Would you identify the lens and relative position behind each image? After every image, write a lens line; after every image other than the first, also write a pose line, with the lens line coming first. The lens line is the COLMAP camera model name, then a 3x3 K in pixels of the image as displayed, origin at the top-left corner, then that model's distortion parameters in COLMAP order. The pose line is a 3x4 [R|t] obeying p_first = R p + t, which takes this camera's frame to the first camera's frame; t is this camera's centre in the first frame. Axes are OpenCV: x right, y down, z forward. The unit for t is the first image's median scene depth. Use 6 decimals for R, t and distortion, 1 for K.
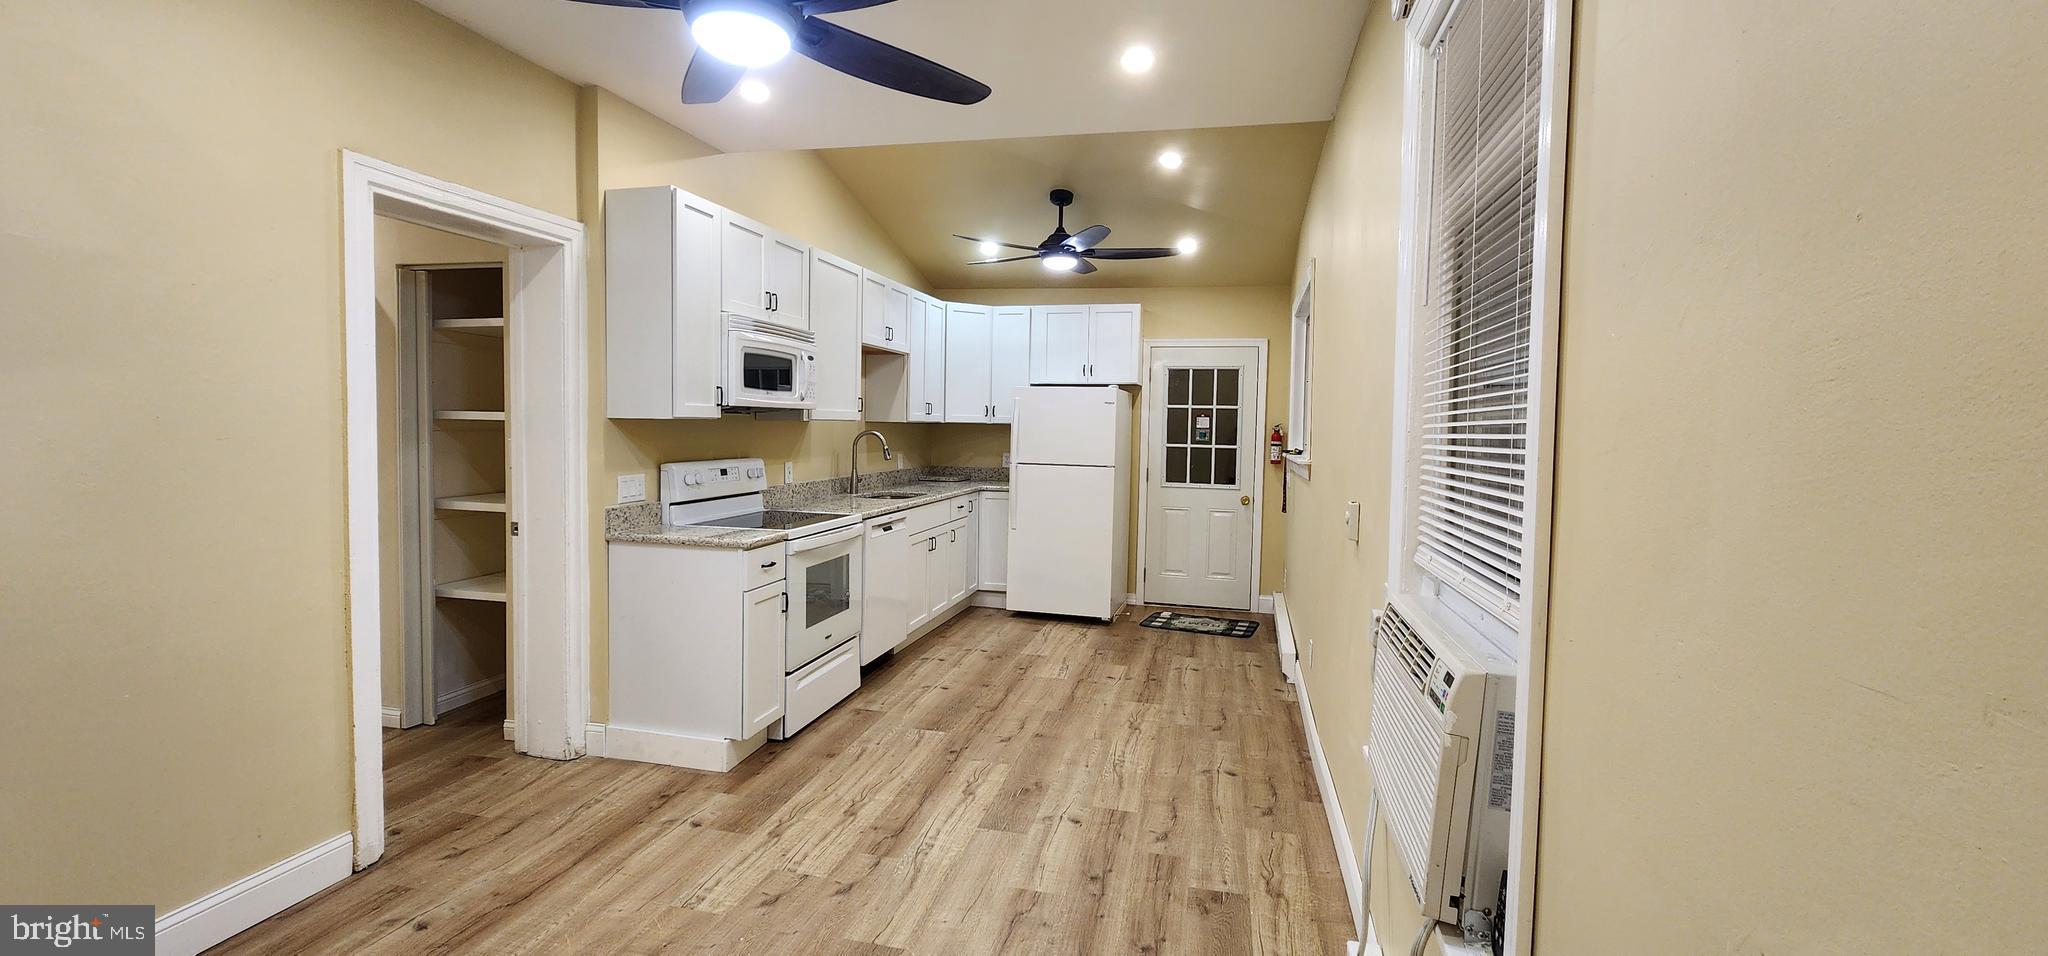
lens RADIAL K [[839.5, 0, 1016.0], [0, 839.5, 463.3], [0, 0, 1]] dist [-0.002773, -0.000588]
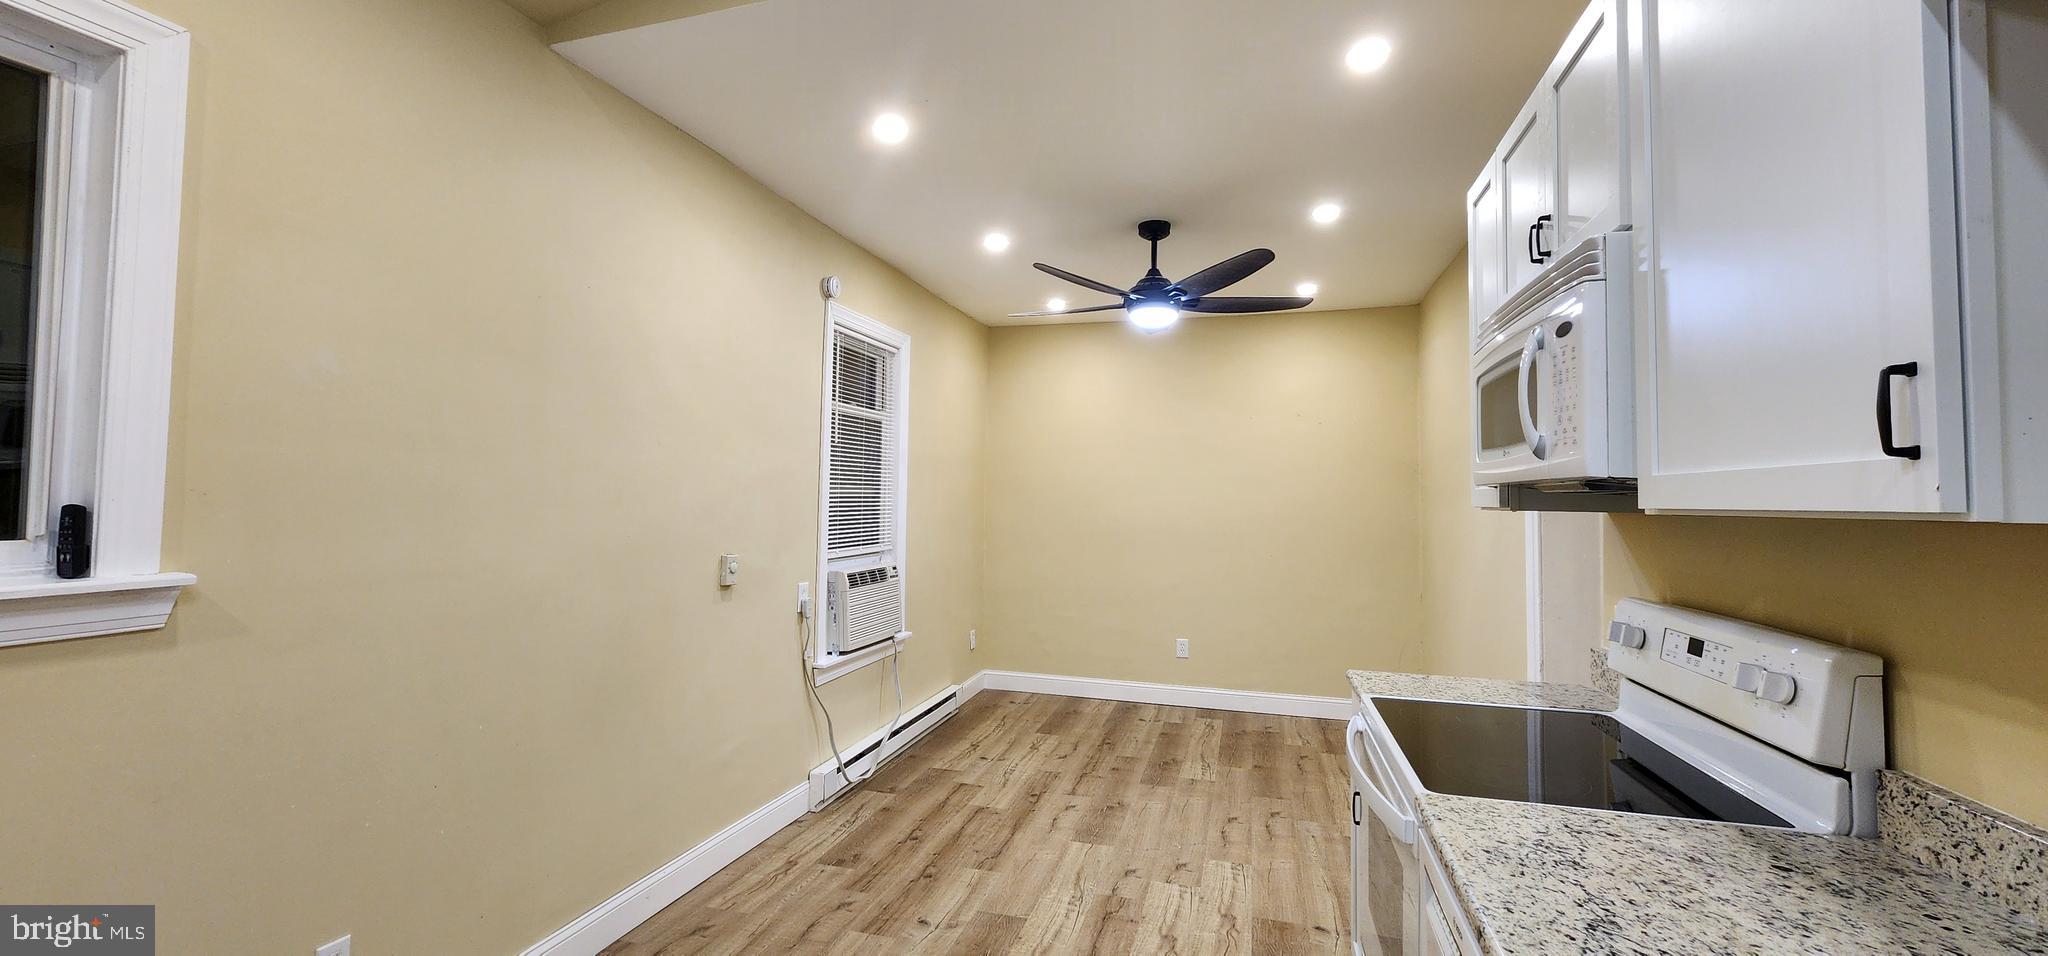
lens RADIAL K [[839.5, 0, 1012.7], [0, 839.5, 463.3], [0, 0, 1]] dist [-0.002773, -0.000588]
pose [[-0.998632, -0.030393, 0.042547, -0.042534], [-0.030228, 0.999533, 0.004502, -0.075279], [-0.042664, 0.003209, -0.999084, 1.548160]]
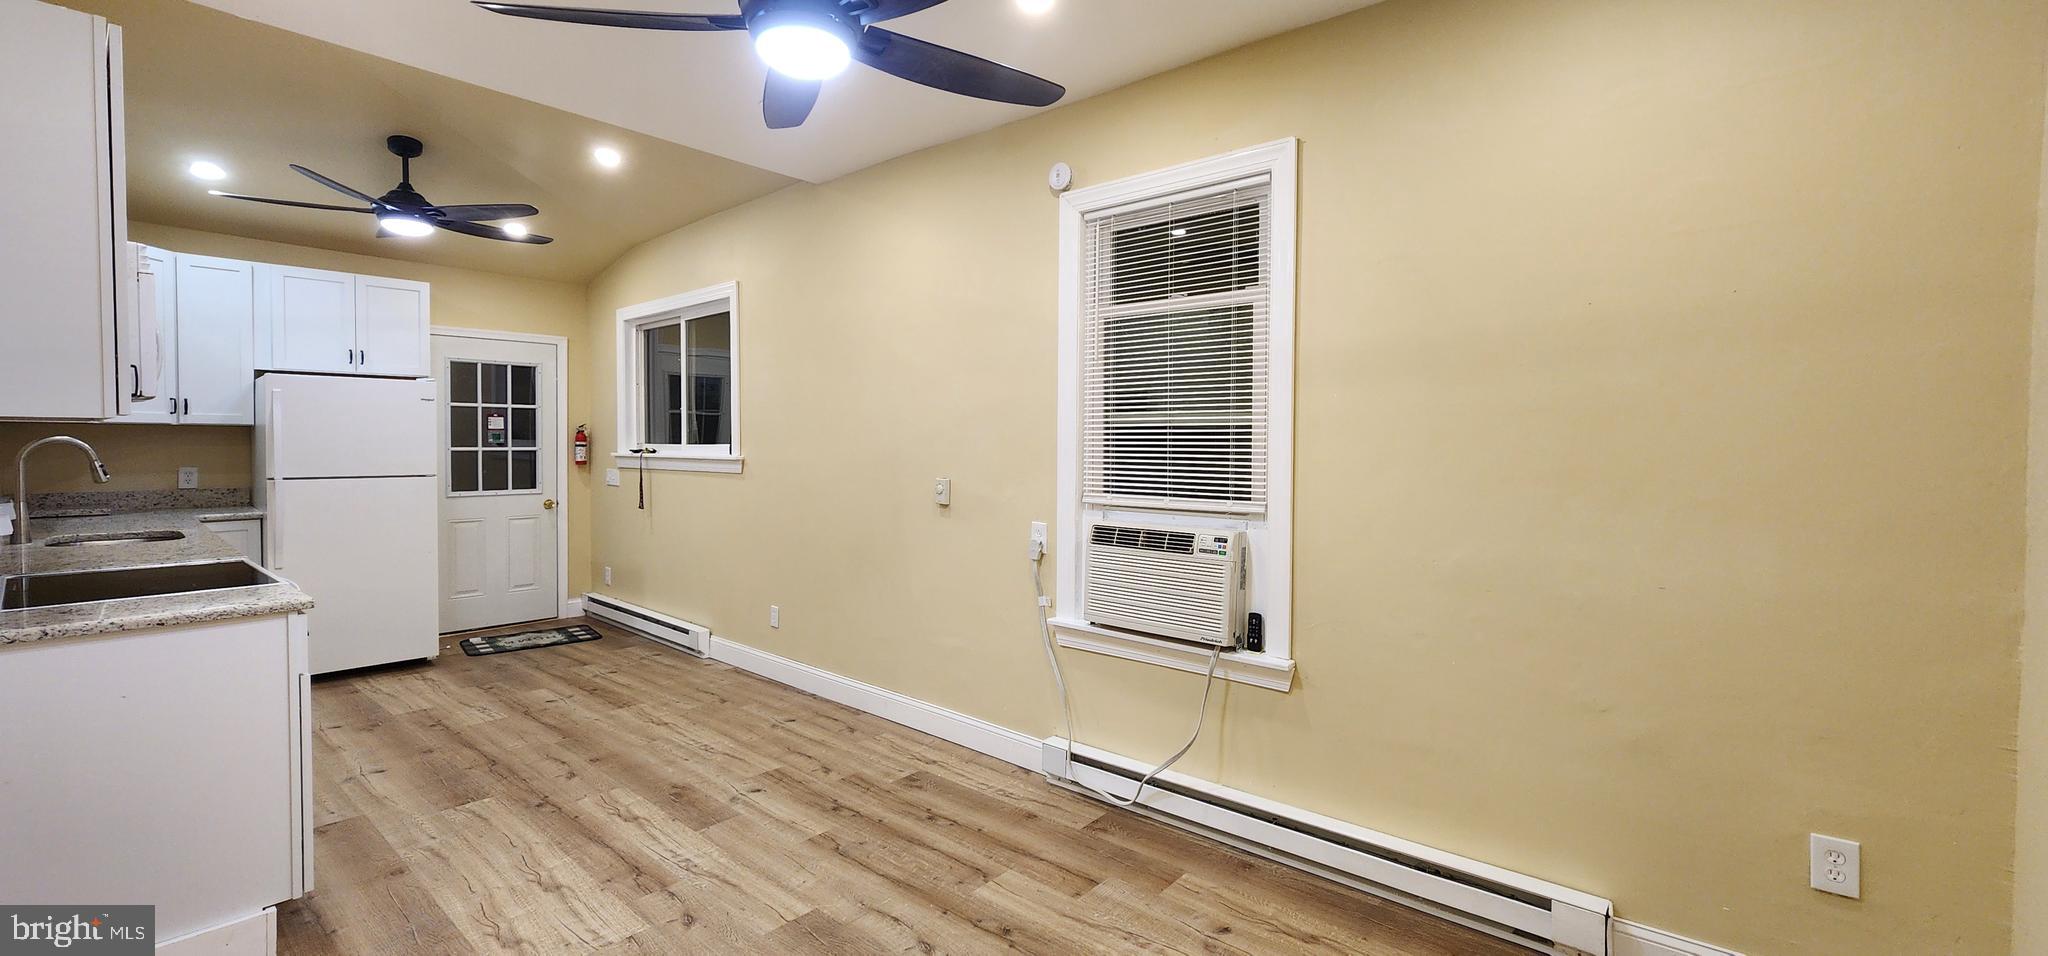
lens RADIAL K [[839.5, 0, 1009.7], [0, 839.5, 466.6], [0, 0, 1]] dist [-0.002773, -0.000588]
pose [[0.458727, -0.046829, 0.887343, -0.579797], [0.042571, 0.998622, 0.030694, -0.009730], [-0.887557, 0.023695, 0.460088, 0.158877]]
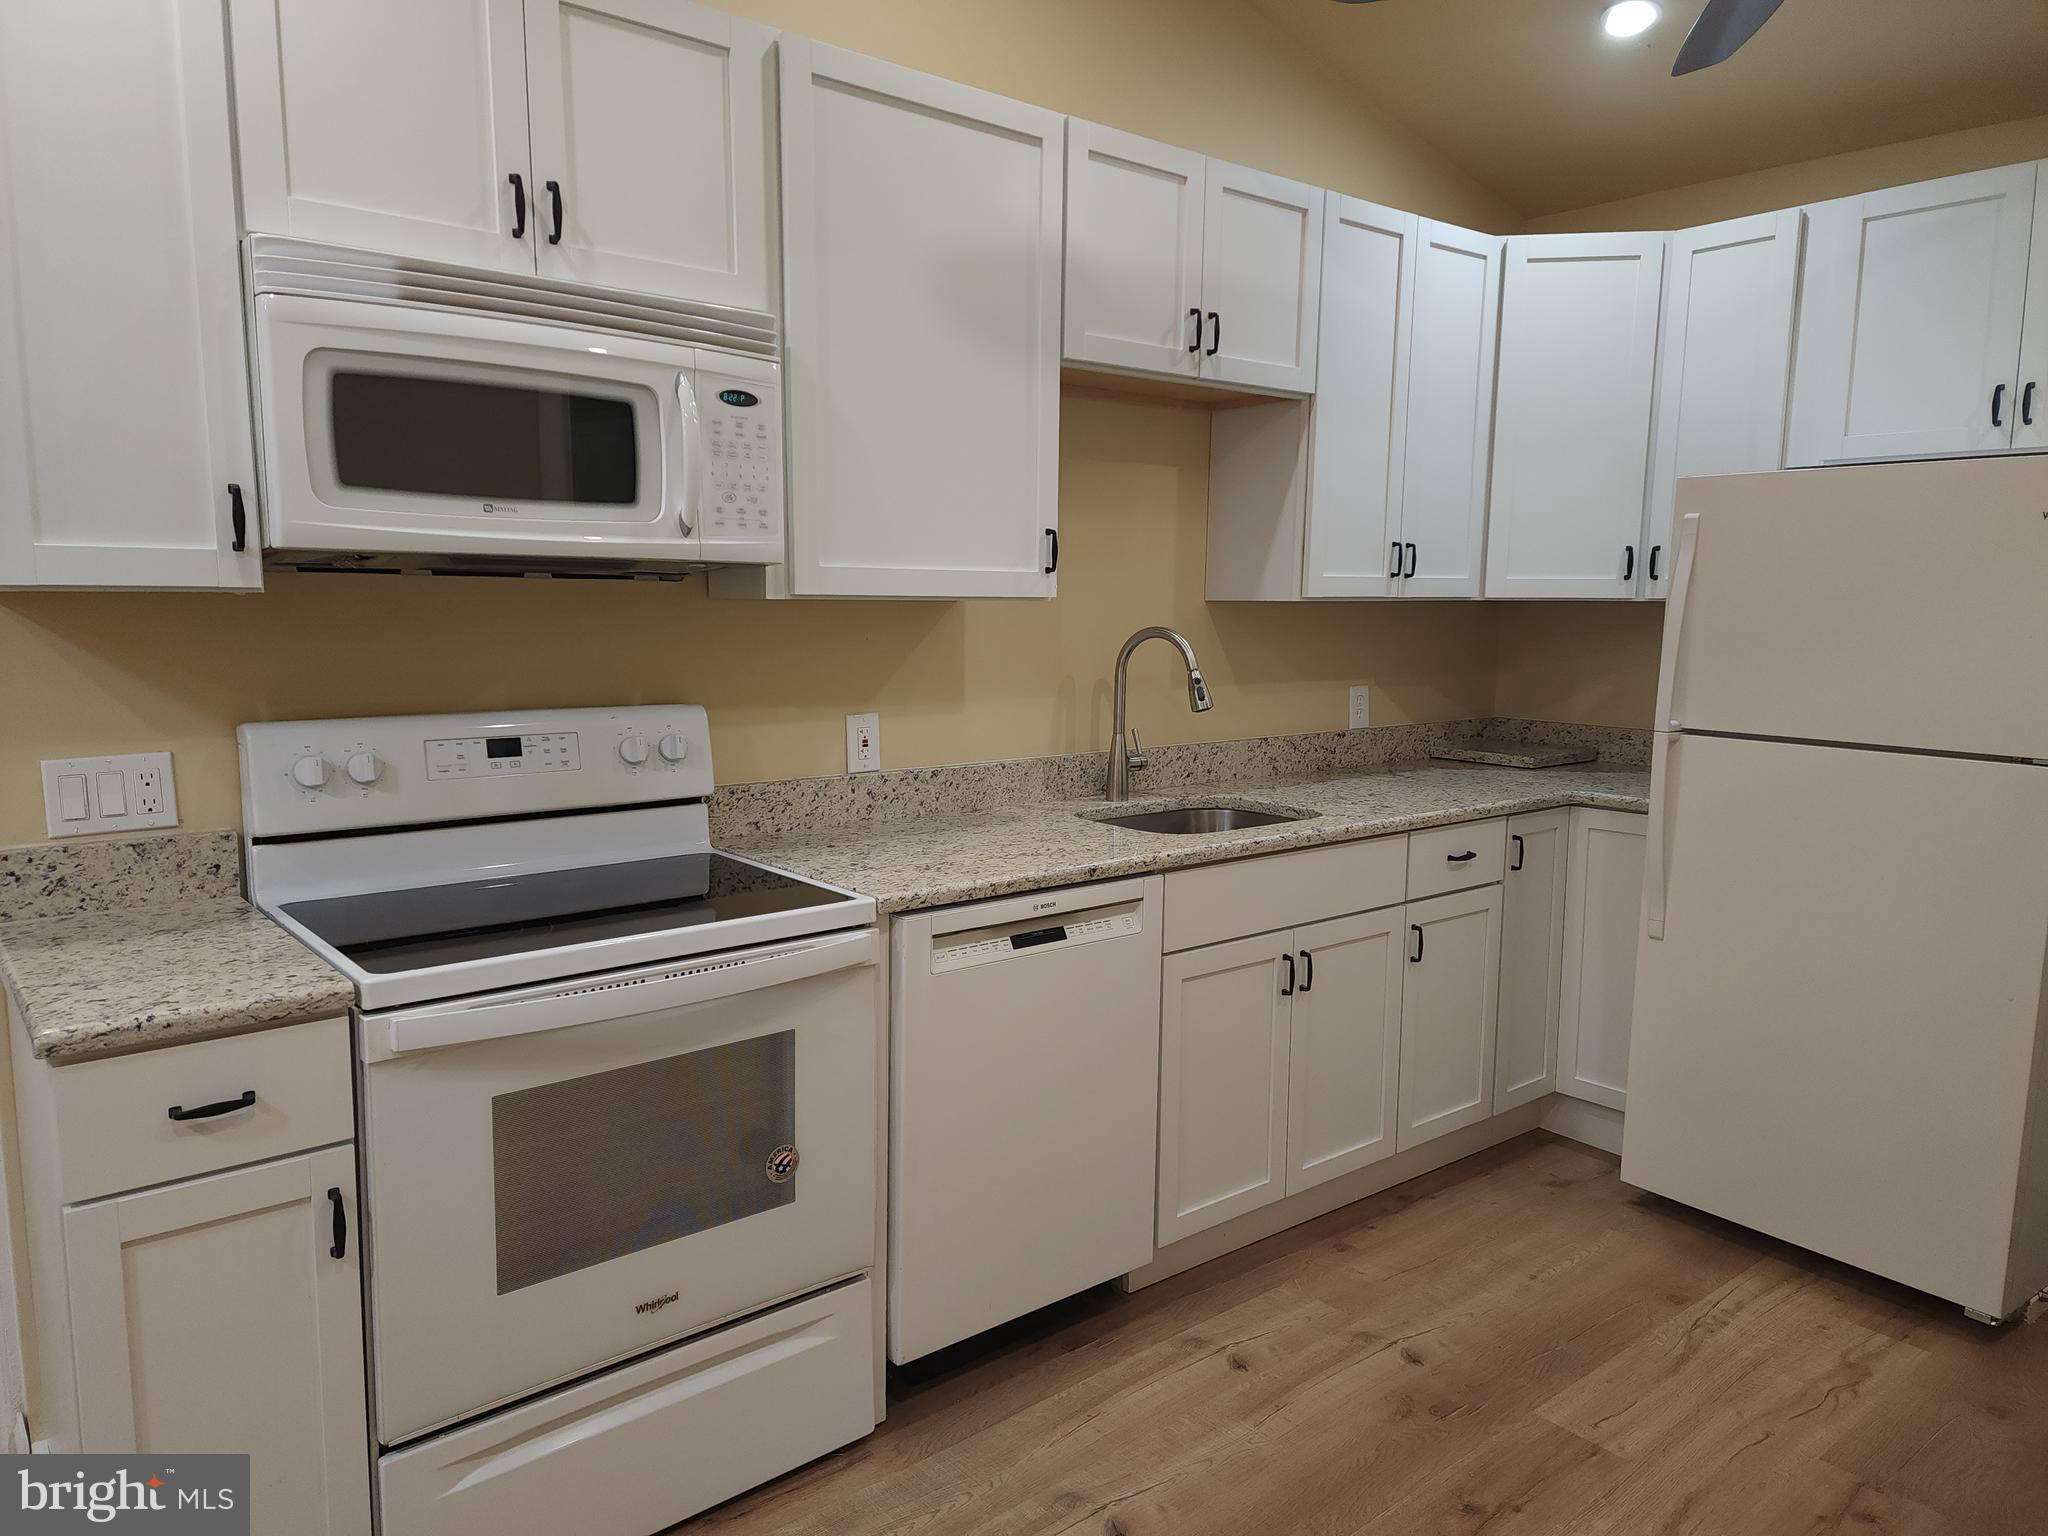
lens RADIAL K [[1376.6, 0, 1026.9], [0, 1376.6, 777.7], [0, 0, 1]] dist [0.046139, -0.014944]
pose [[0.802828, 0.069559, -0.592140, 0.184937], [-0.023143, 0.996058, 0.085630, -0.034233], [0.595762, -0.055042, 0.801273, 0.732371]]
